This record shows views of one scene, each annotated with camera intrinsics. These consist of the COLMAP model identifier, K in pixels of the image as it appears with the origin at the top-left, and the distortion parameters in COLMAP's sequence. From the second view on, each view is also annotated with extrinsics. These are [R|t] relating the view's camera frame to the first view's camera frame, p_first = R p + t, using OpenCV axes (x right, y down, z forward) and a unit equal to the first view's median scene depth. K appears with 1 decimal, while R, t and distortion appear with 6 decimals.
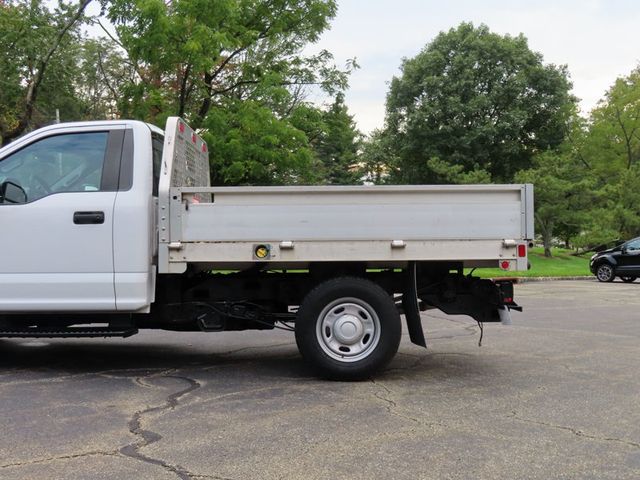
lens RADIAL K [[712.9, 0, 314.5], [0, 712.9, 239.8], [0, 0, 1]] dist [-0.019741, 0.007690]
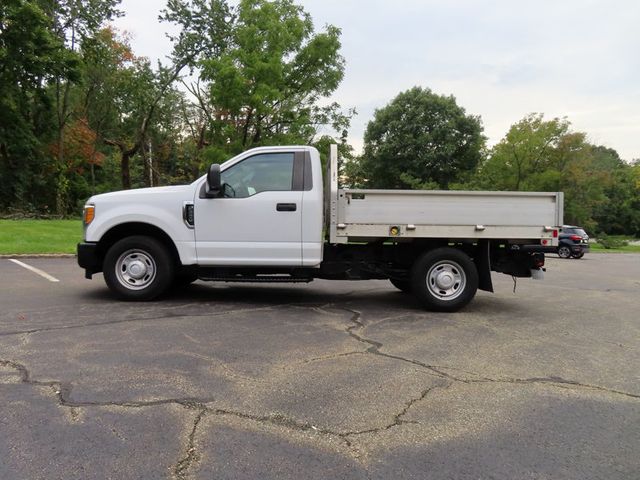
lens RADIAL K [[458.2, 0, 316.5], [0, 458.2, 241.7], [0, 0, 1]] dist [-0.021338, 0.009321]
pose [[0.999530, 0.018048, 0.024784, -0.264189], [-0.018944, 0.999159, 0.036379, 0.006736], [-0.024107, -0.036831, 0.999031, -0.020978]]
